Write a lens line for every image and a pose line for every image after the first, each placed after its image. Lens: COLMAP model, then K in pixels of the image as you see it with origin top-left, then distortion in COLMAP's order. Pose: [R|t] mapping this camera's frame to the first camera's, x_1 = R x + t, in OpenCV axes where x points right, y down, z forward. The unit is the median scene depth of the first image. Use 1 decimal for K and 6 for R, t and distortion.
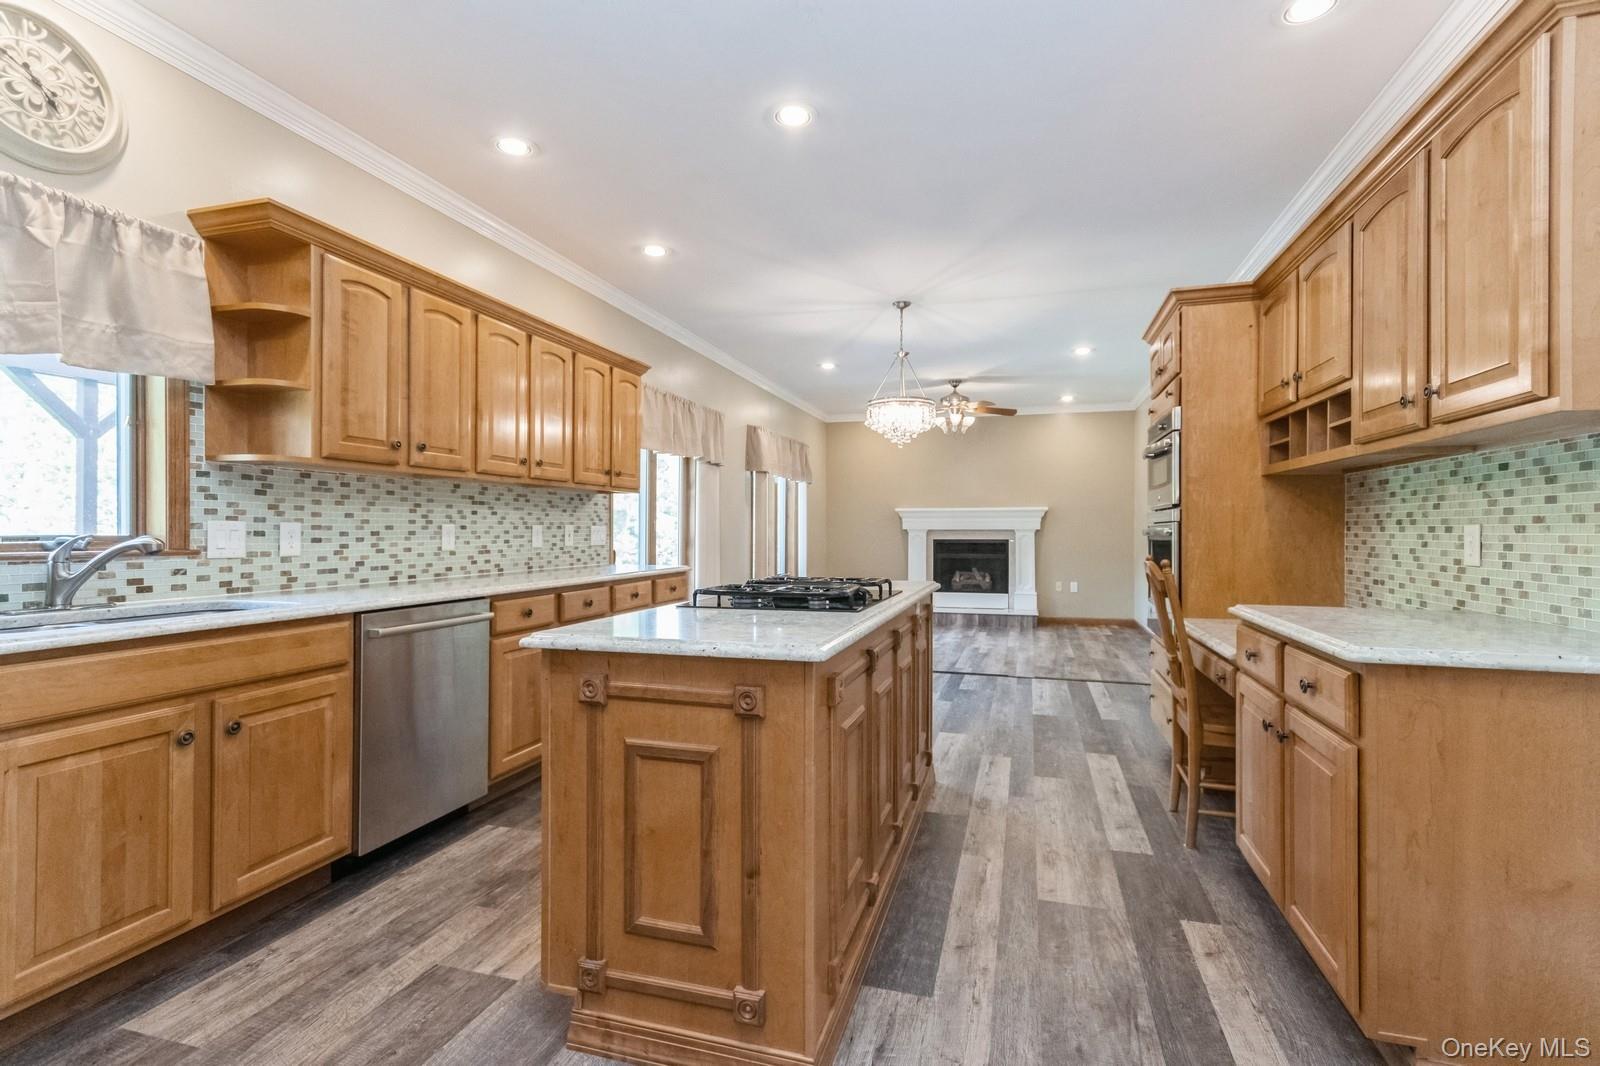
lens RADIAL K [[747.1, 0, 800.0], [0, 747.1, 533.0], [0, 0, 1]] dist [0.002309, 0.000554]
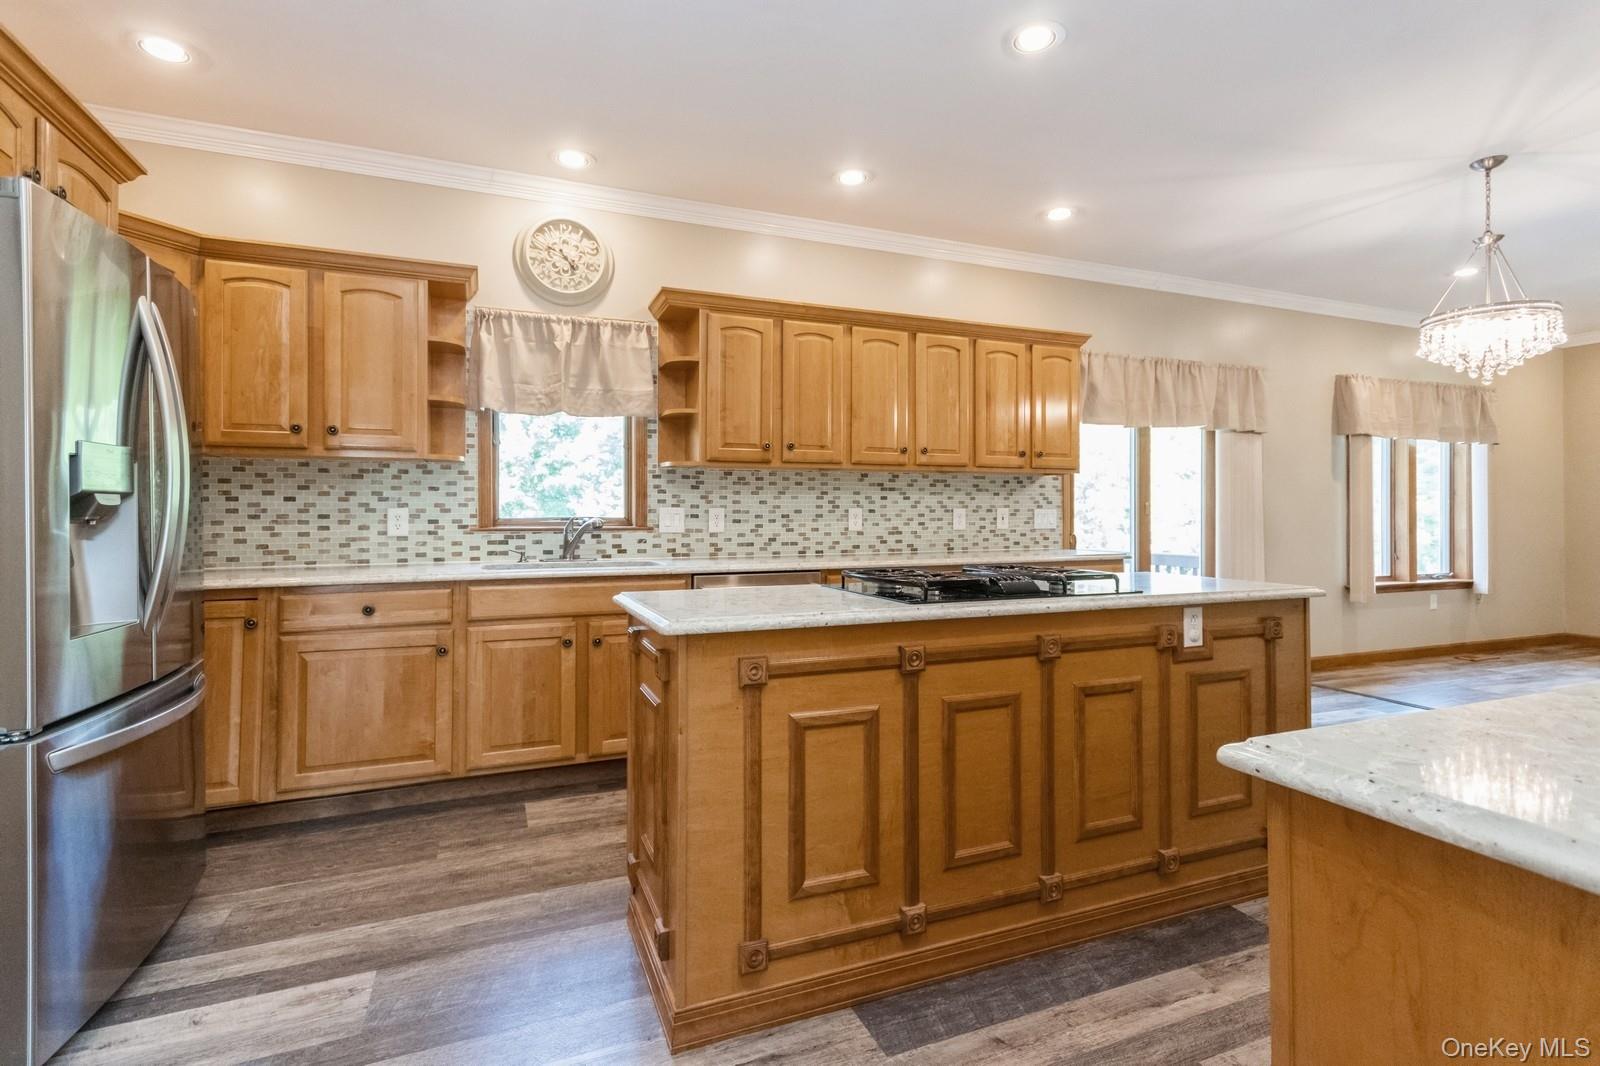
lens RADIAL K [[758.9, 0, 797.7], [0, 758.9, 503.9], [0, 0, 1]] dist [-0.000217, 0.000211]
pose [[0.626504, -0.013886, -0.779294, 0.478279], [-0.000091, 0.999840, -0.017889, 0.003071], [0.779418, 0.011278, 0.626403, 0.222102]]
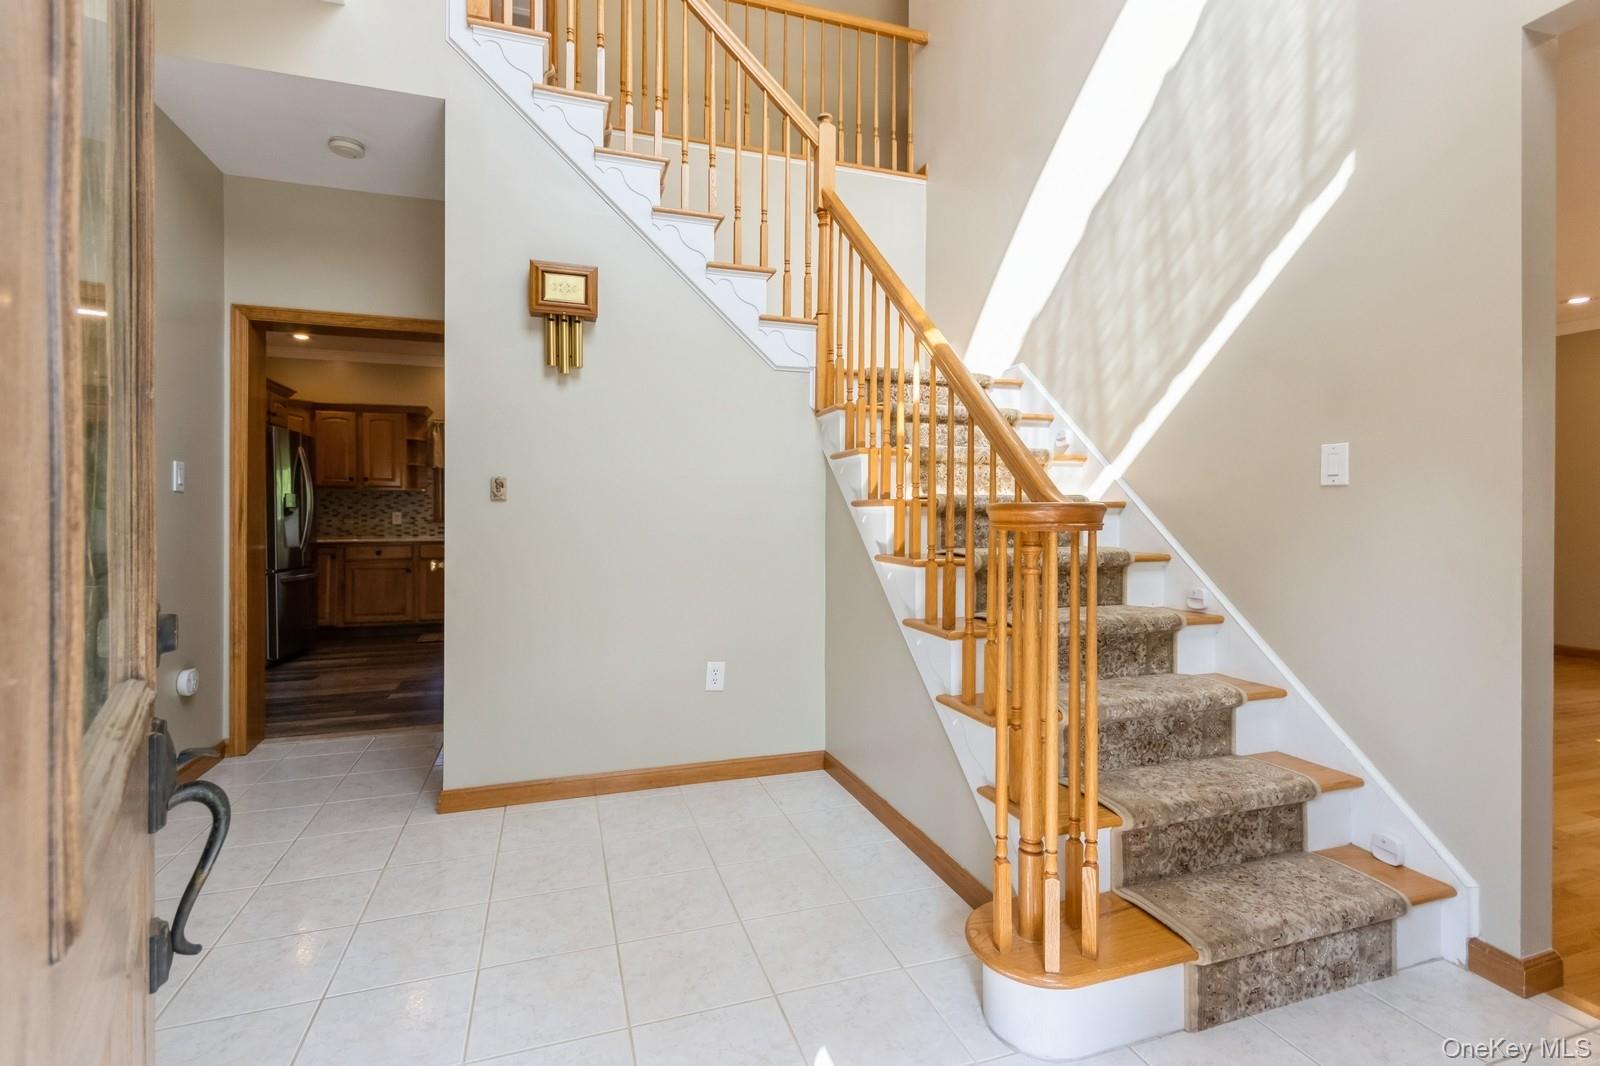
lens RADIAL K [[736.1, 0, 795.5], [0, 736.1, 515.5], [0, 0, 1]] dist [0.000759, 0.000171]
pose [[0.570583, -0.002164, -0.821237, 2.054449], [-0.003020, 0.999984, -0.004733, 0.009199], [0.821234, 0.005181, 0.570567, 0.155172]]
